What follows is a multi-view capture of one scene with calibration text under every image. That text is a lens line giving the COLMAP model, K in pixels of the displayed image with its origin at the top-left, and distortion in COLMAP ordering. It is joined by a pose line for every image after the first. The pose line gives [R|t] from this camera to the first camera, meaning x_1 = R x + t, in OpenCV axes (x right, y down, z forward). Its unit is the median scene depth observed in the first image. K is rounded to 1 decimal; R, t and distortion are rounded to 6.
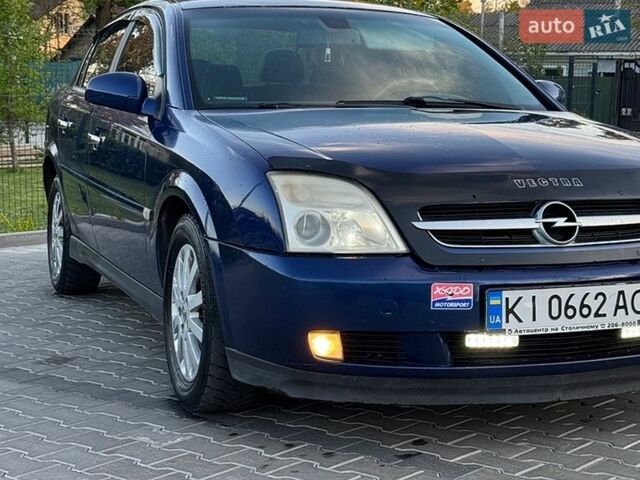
lens RADIAL K [[1146.1, 0, 319.0], [0, 1146.1, 262.4], [0, 0, 1]] dist [0.139664, -0.032461]
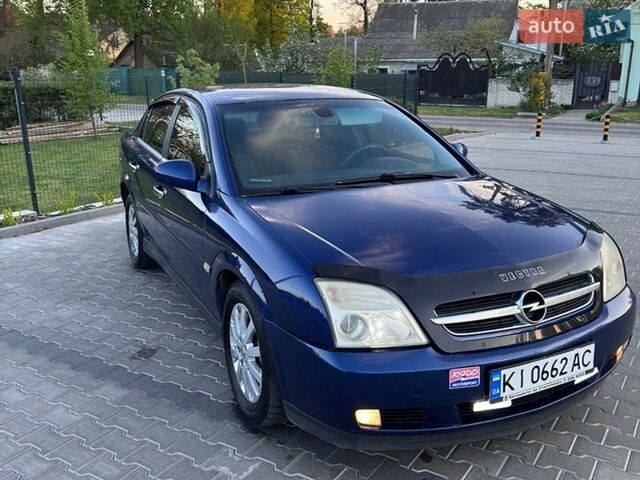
lens RADIAL K [[580.4, 0, 320.0], [0, 580.4, 240.0], [0, 0, 1]] dist [0.151731, -0.308183]
pose [[0.994403, -0.046065, 0.095081, -0.099550], [0.033818, 0.991375, 0.126614, -0.206549], [-0.100094, -0.122690, 0.987385, 0.360983]]
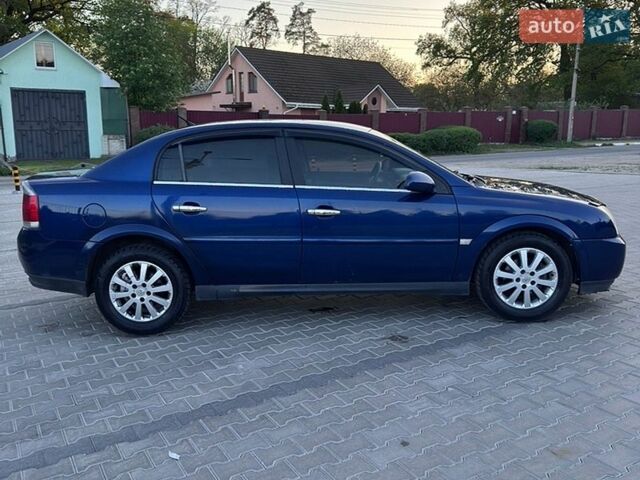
lens RADIAL K [[580.4, 0, 320.0], [0, 580.4, 240.0], [0, 0, 1]] dist [0.151731, -0.308183]
pose [[0.388393, -0.193227, 0.901007, -1.476162], [0.158012, 0.977251, 0.141465, -0.291401], [-0.907845, 0.087426, 0.410090, 1.035685]]
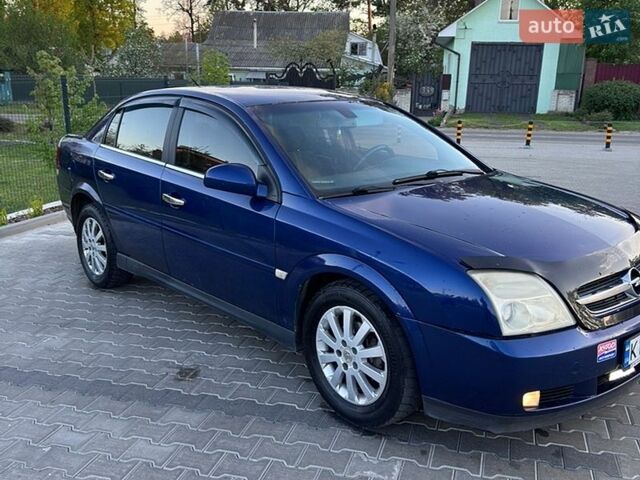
lens RADIAL K [[580.4, 0, 320.0], [0, 580.4, 240.0], [0, 0, 1]] dist [0.151731, -0.308183]
pose [[0.928734, -0.103756, 0.355931, -0.442938], [0.062010, 0.989990, 0.126783, -0.212442], [-0.365523, -0.095677, 0.925872, 0.445511]]
